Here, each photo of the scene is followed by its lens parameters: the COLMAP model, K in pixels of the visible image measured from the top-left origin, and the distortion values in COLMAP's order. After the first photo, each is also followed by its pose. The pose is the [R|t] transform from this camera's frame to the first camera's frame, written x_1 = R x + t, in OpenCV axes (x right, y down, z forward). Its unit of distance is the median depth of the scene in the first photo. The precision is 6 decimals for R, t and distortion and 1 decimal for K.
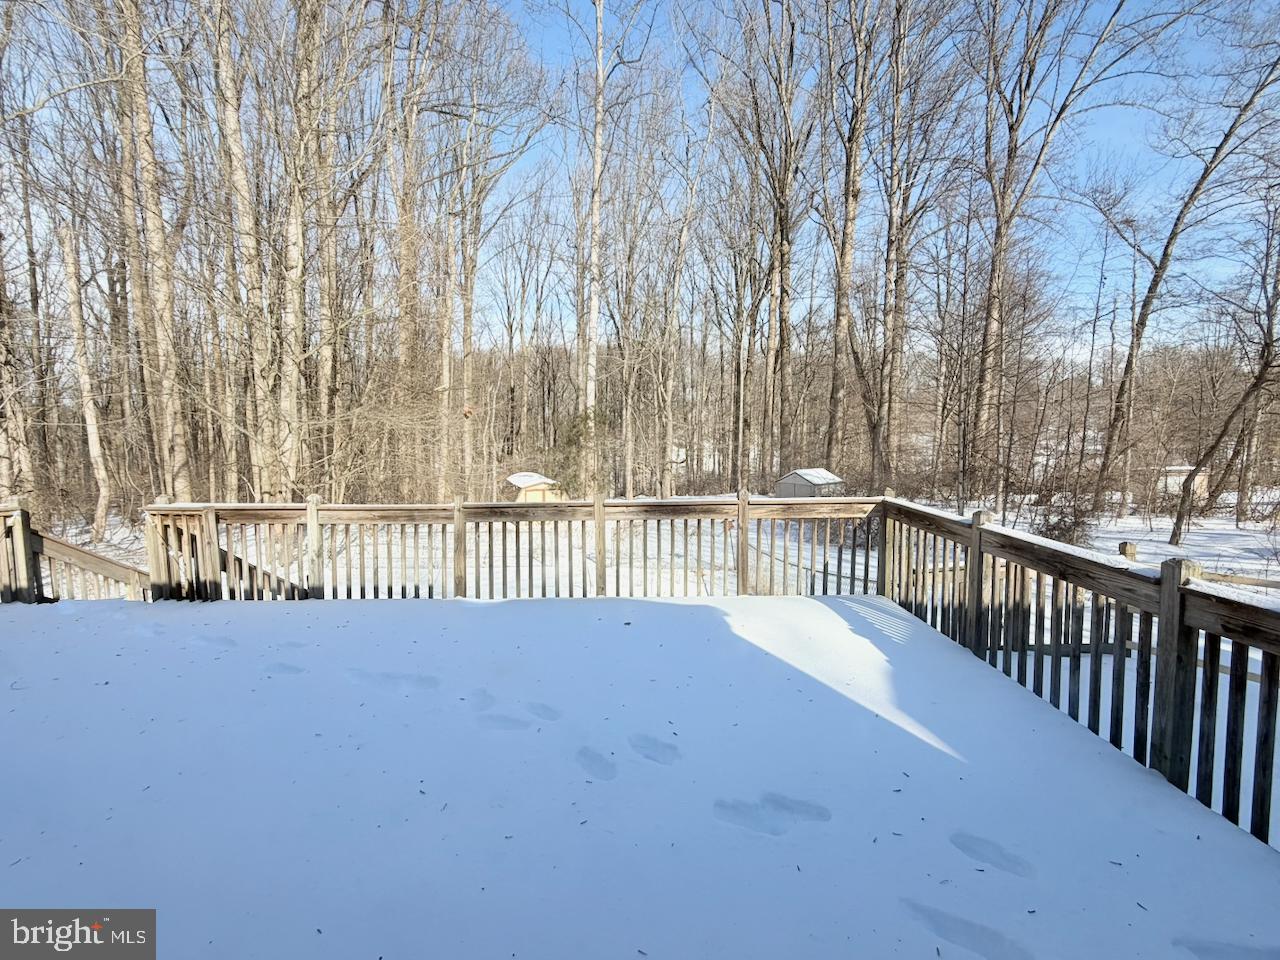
lens RADIAL K [[530.2, 0, 638.7], [0, 530.2, 478.1], [0, 0, 1]] dist [-0.000147, -0.000331]
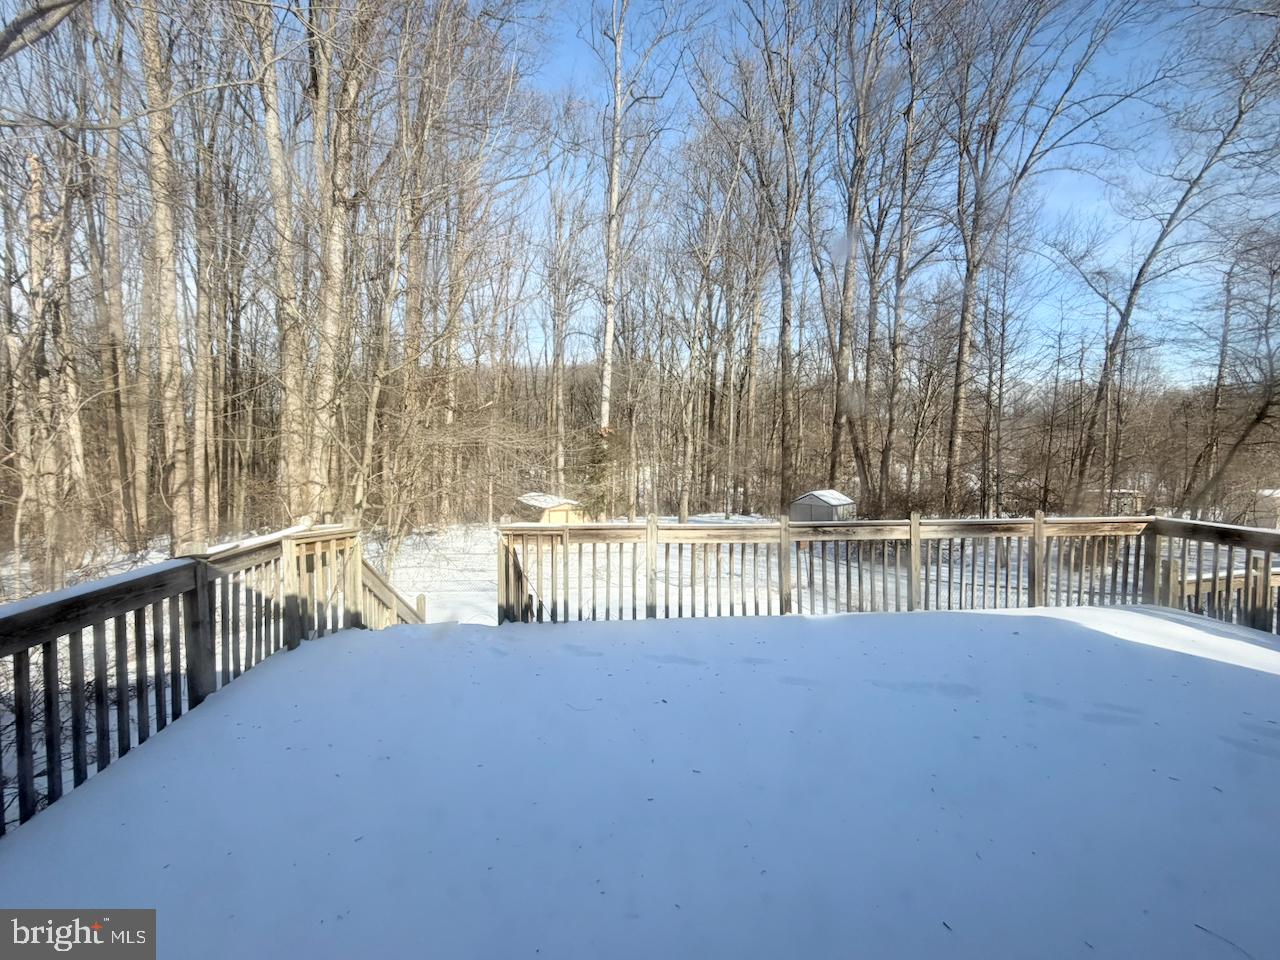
lens RADIAL K [[530.2, 0, 647.6], [0, 530.2, 478.0], [0, 0, 1]] dist [-0.000147, -0.000331]
pose [[0.994236, 0.007108, 0.106981, -0.140105], [-0.002881, 0.999211, -0.039611, 0.000376], [-0.107178, 0.039075, 0.993472, -0.001365]]
